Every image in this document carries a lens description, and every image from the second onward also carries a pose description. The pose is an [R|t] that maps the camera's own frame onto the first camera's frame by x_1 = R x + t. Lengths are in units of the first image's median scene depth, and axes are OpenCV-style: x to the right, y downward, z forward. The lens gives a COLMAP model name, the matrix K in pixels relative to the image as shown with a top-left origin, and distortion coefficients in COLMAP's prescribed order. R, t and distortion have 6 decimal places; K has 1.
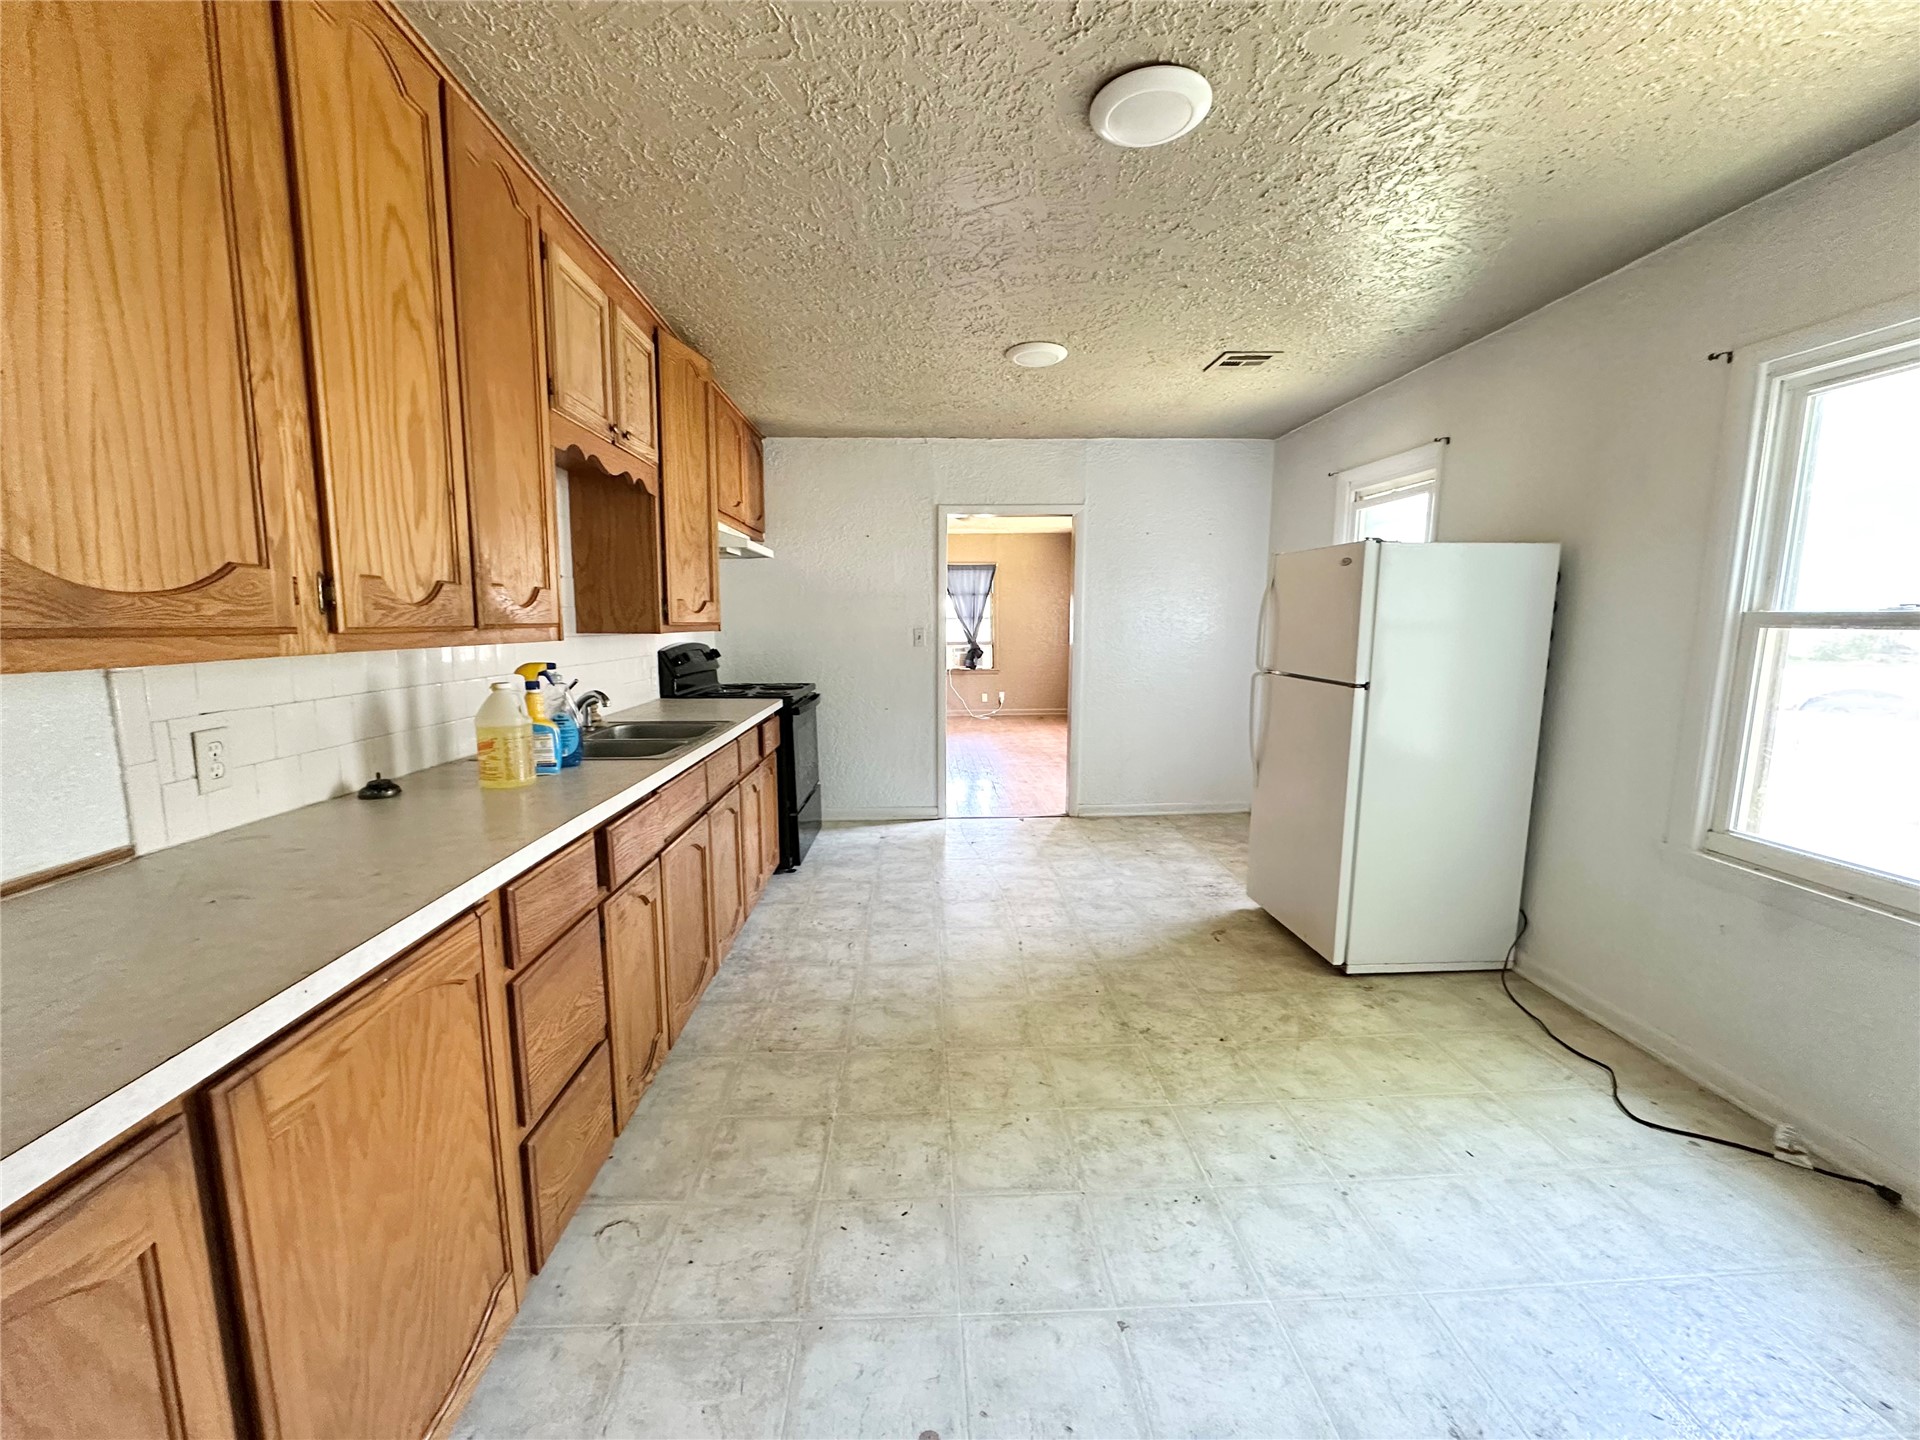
lens RADIAL K [[767.6, 0, 959.1], [0, 767.6, 721.3], [0, 0, 1]] dist [-0.000540, 0.000013]
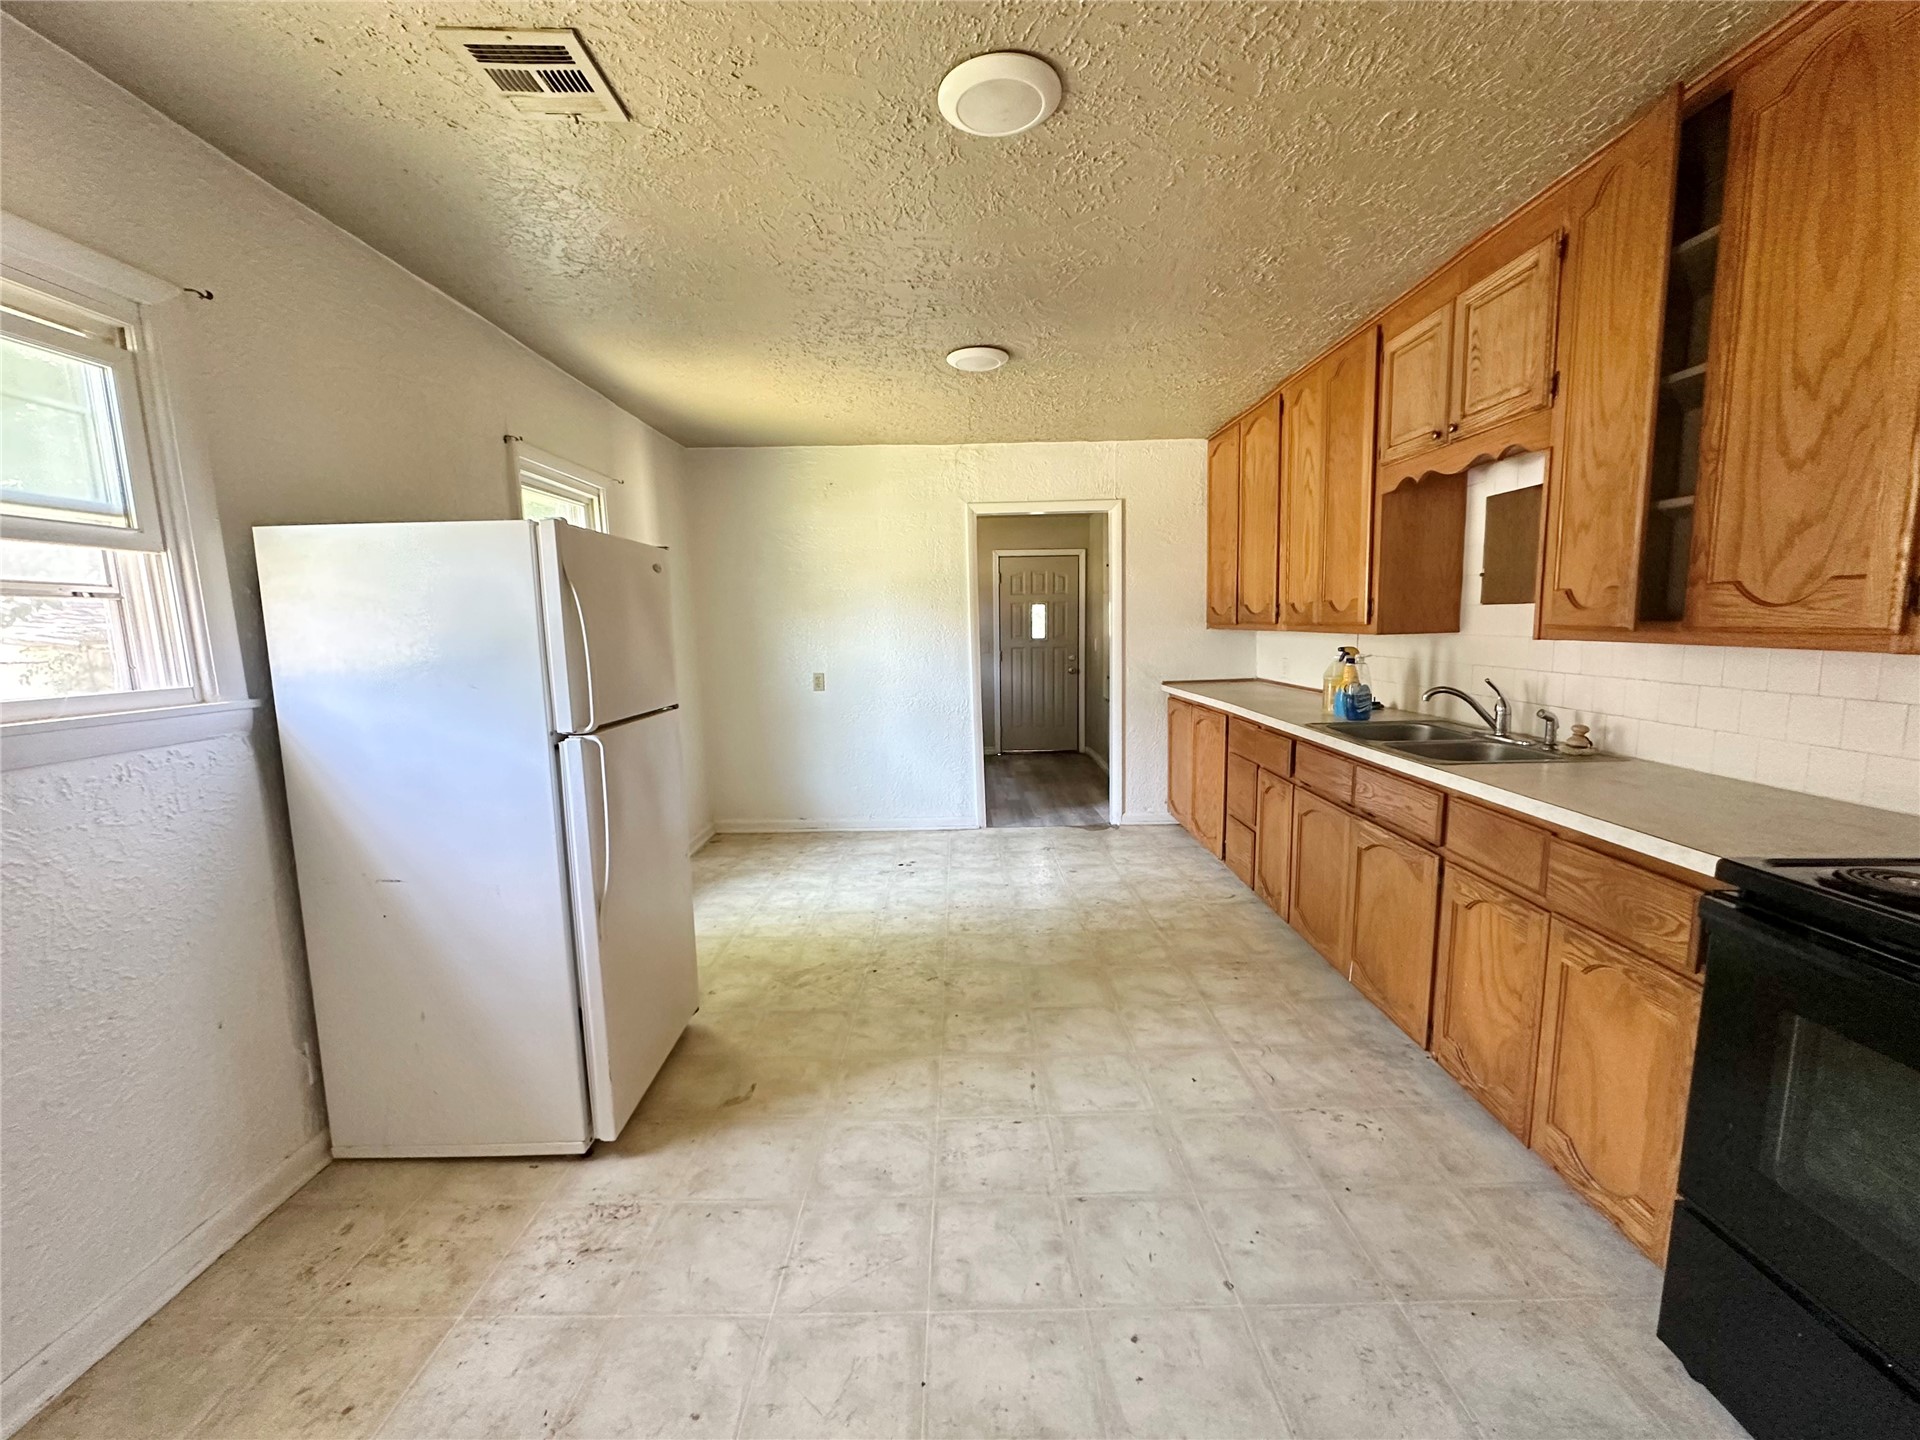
lens RADIAL K [[767.6, 0, 965.1], [0, 767.6, 722.2], [0, 0, 1]] dist [-0.000540, 0.000013]
pose [[-0.998919, 0.013734, 0.044401, 0.129341], [0.025039, 0.963874, 0.265179, -0.272554], [-0.039155, 0.266005, -0.963176, 1.943823]]
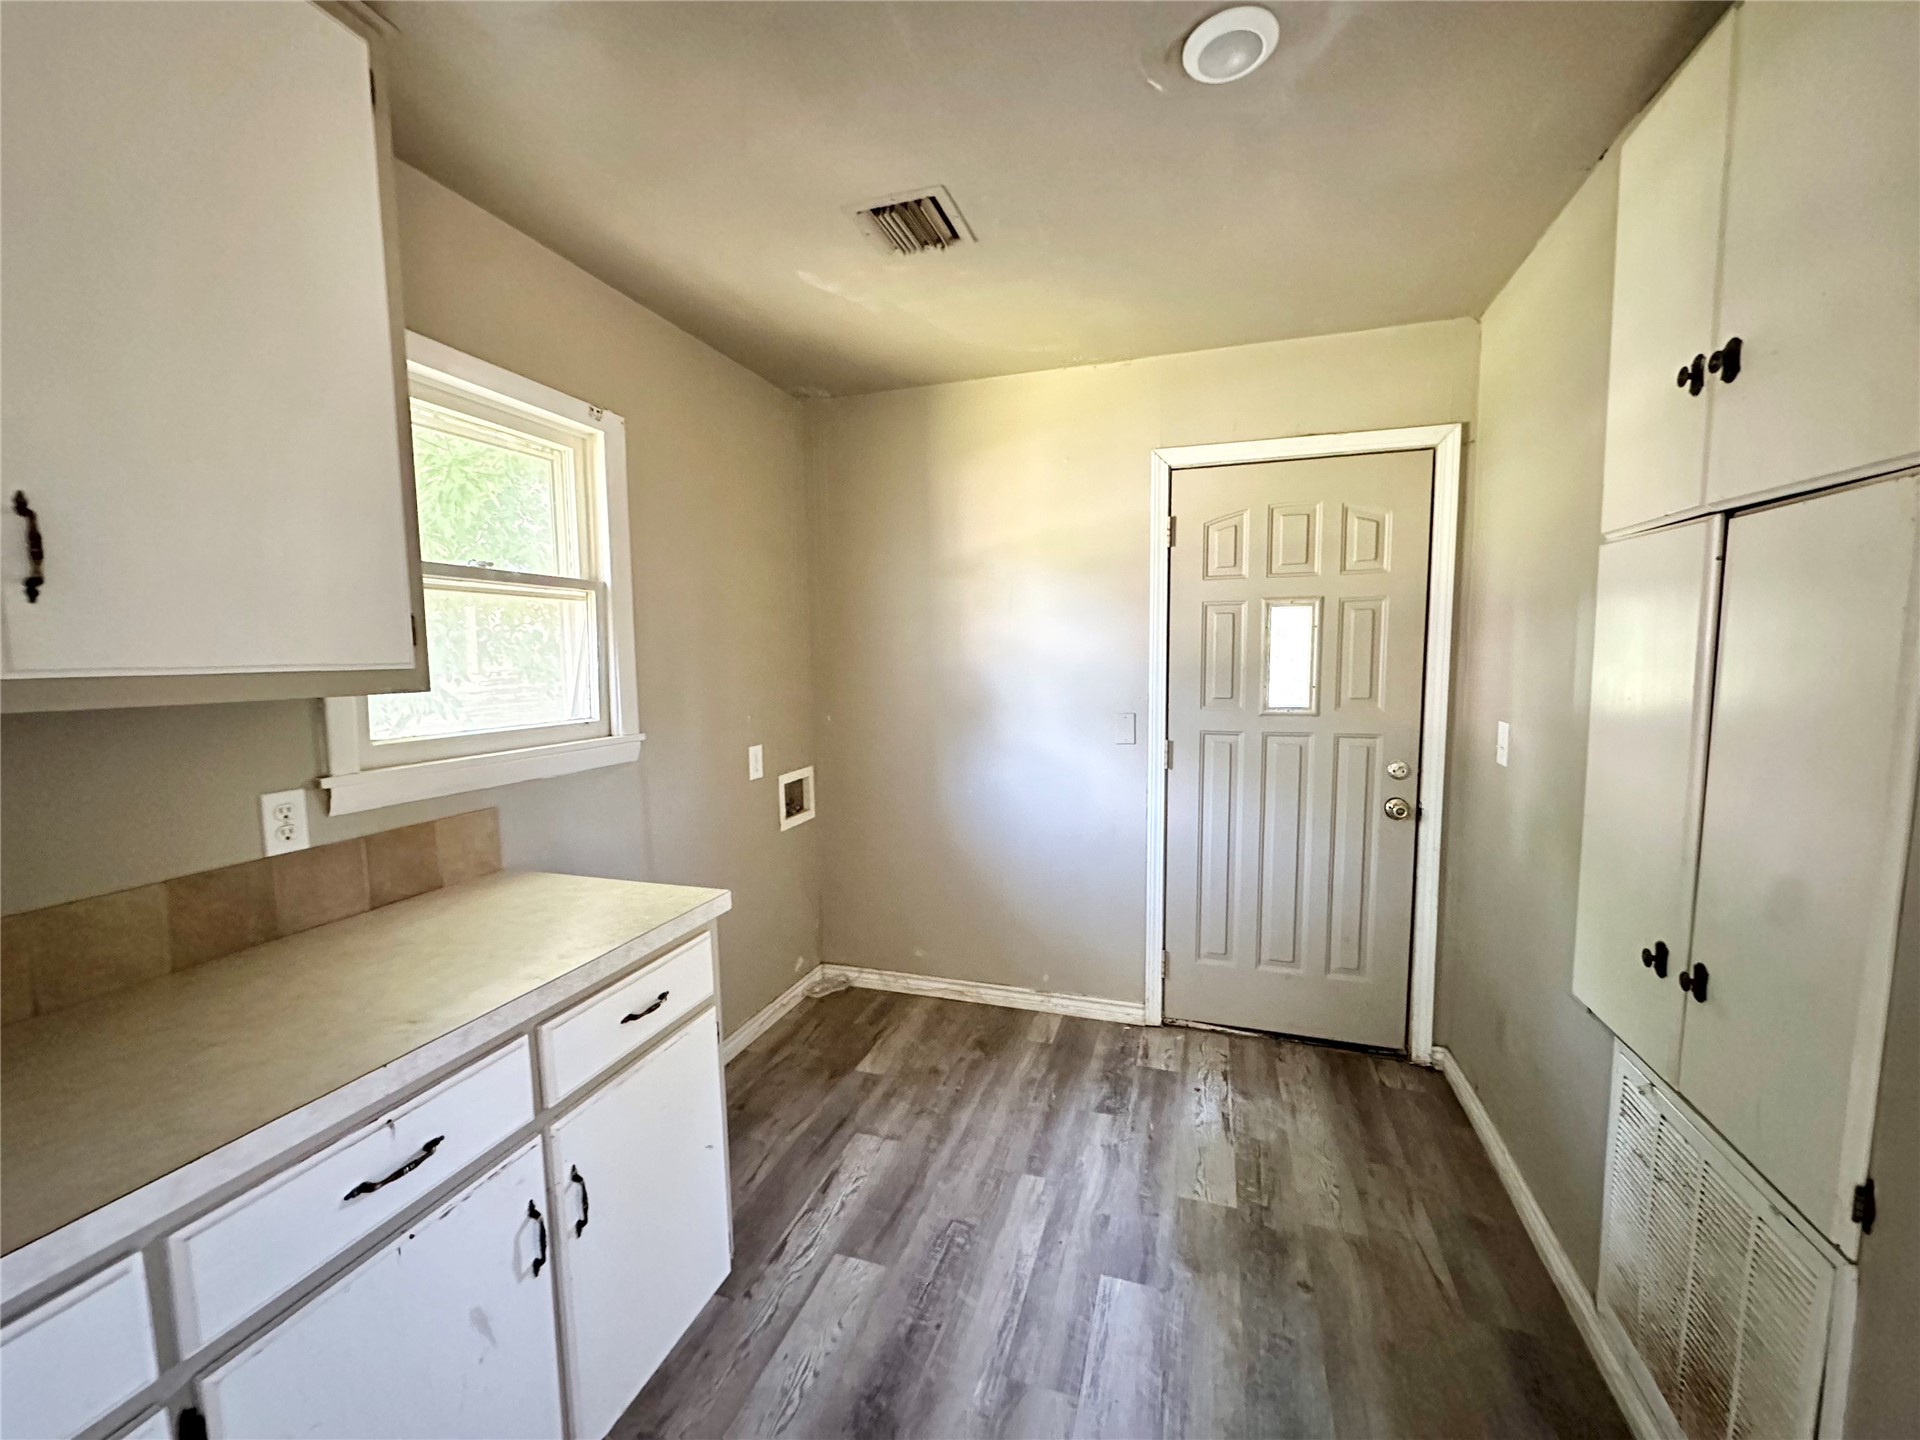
lens RADIAL K [[767.6, 0, 961.8], [0, 767.6, 730.0], [0, 0, 1]] dist [-0.000540, 0.000013]
pose [[-0.940017, -0.023816, 0.340297, 0.087420], [0.054302, 0.974394, 0.218193, -0.156561], [-0.336779, 0.223584, -0.914653, 1.132562]]
